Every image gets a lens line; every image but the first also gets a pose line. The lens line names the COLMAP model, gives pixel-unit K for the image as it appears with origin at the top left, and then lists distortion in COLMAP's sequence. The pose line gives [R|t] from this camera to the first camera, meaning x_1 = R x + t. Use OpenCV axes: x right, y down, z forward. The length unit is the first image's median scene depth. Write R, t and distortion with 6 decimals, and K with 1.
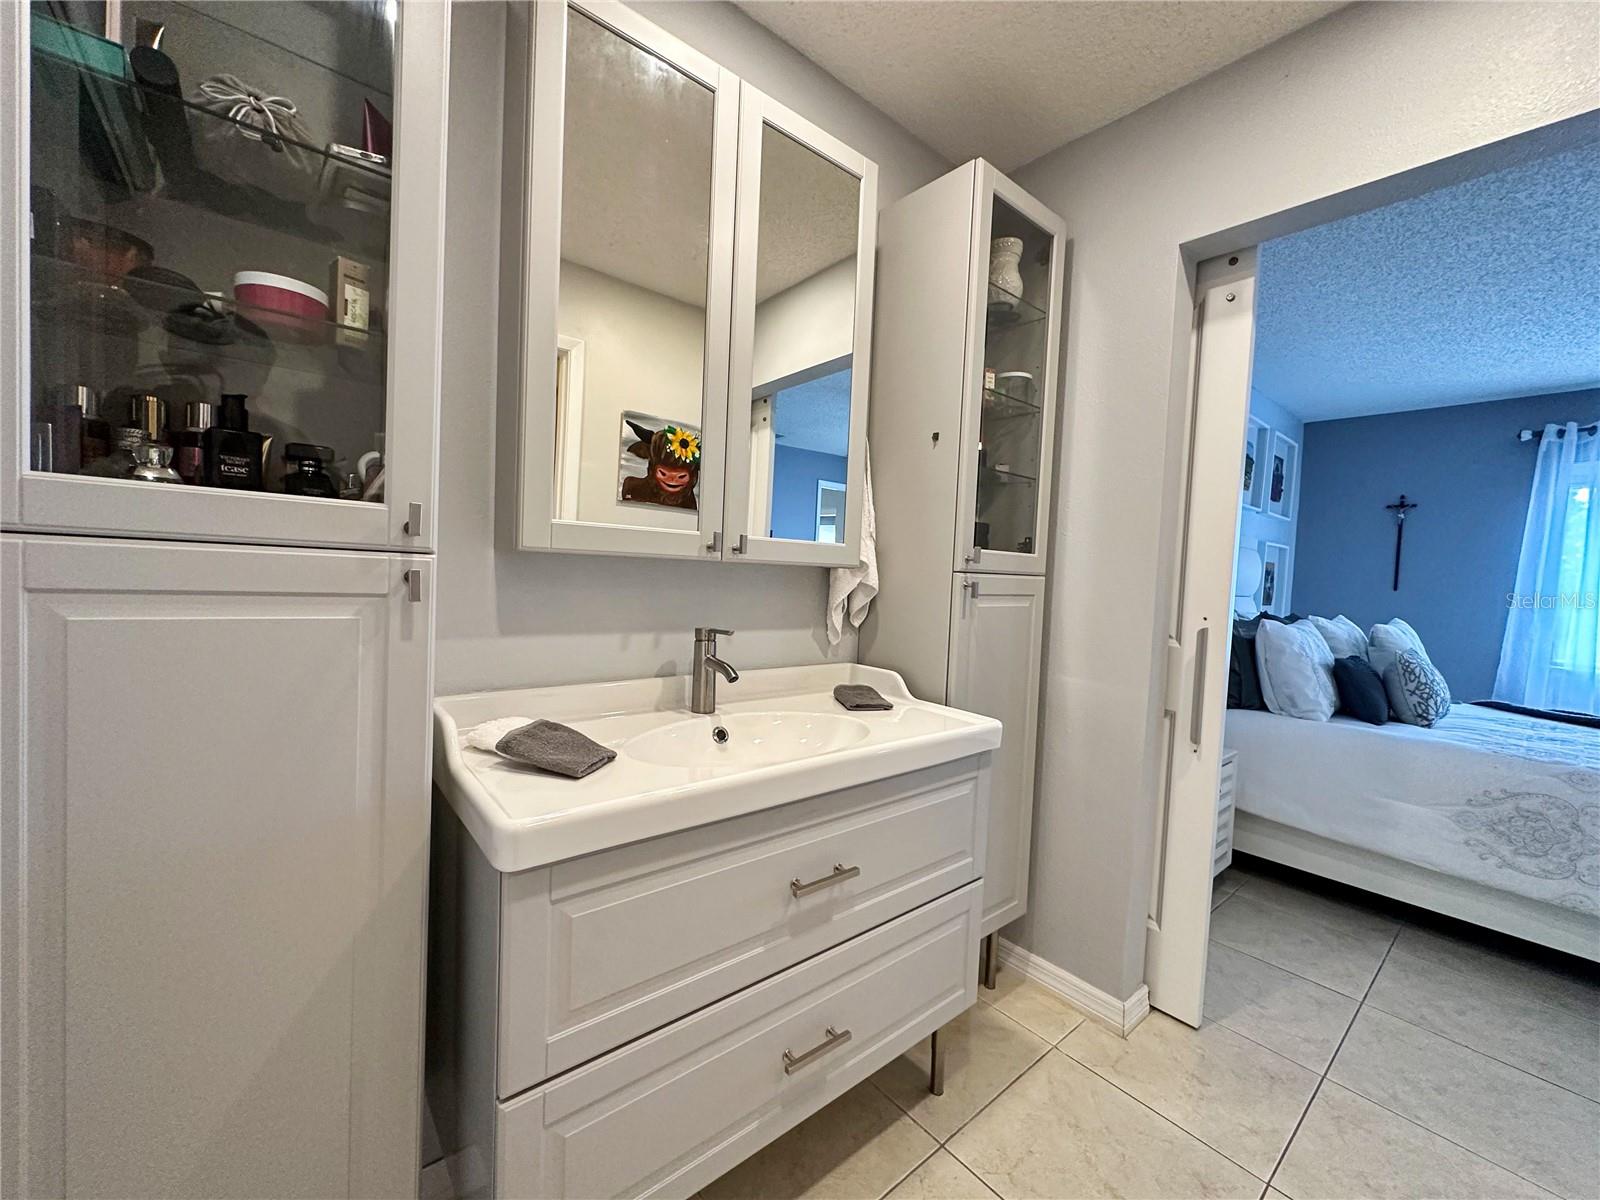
lens RADIAL K [[637.0, 0, 802.3], [0, 637.0, 599.7], [0, 0, 1]] dist [-0.003653, -0.000584]
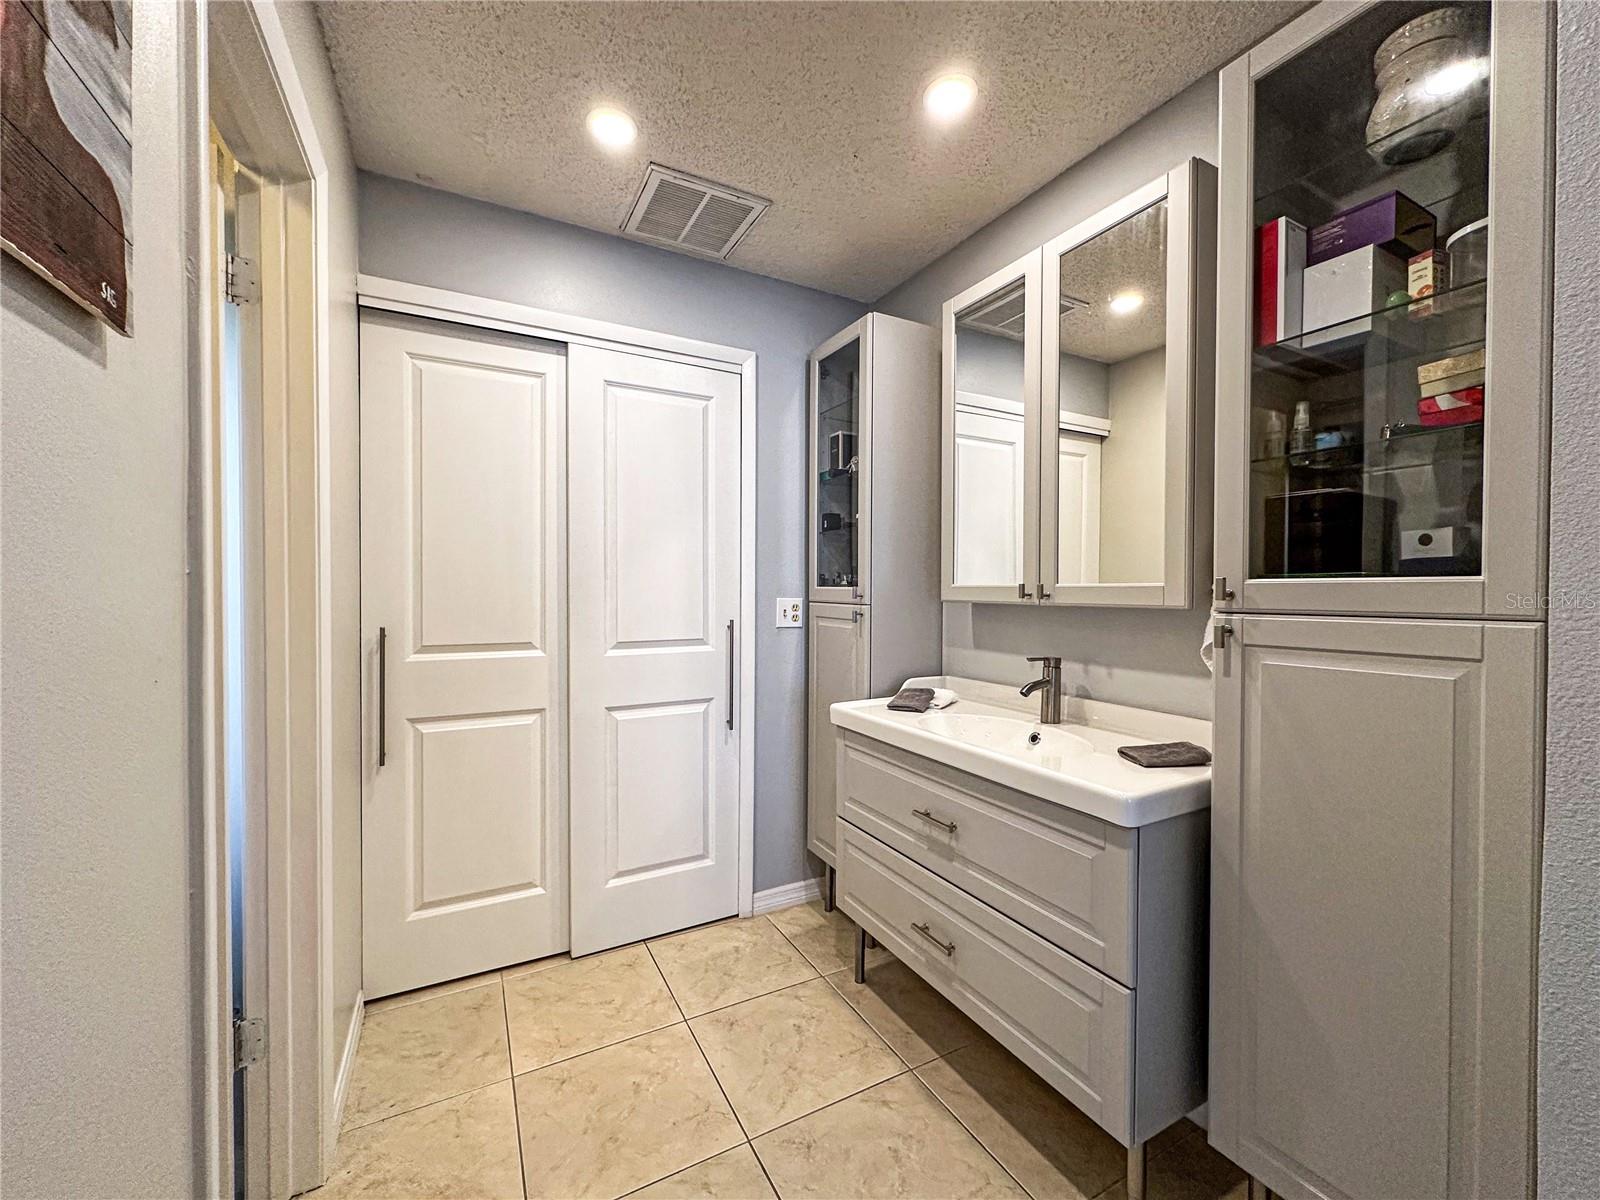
lens RADIAL K [[637.0, 0, 802.0], [0, 637.0, 603.0], [0, 0, 1]] dist [-0.003653, -0.000584]
pose [[-0.193721, -0.024083, -0.980761, 1.553261], [-0.057123, 0.998279, -0.013230, -0.024355], [0.979392, 0.053461, -0.194763, 0.962682]]
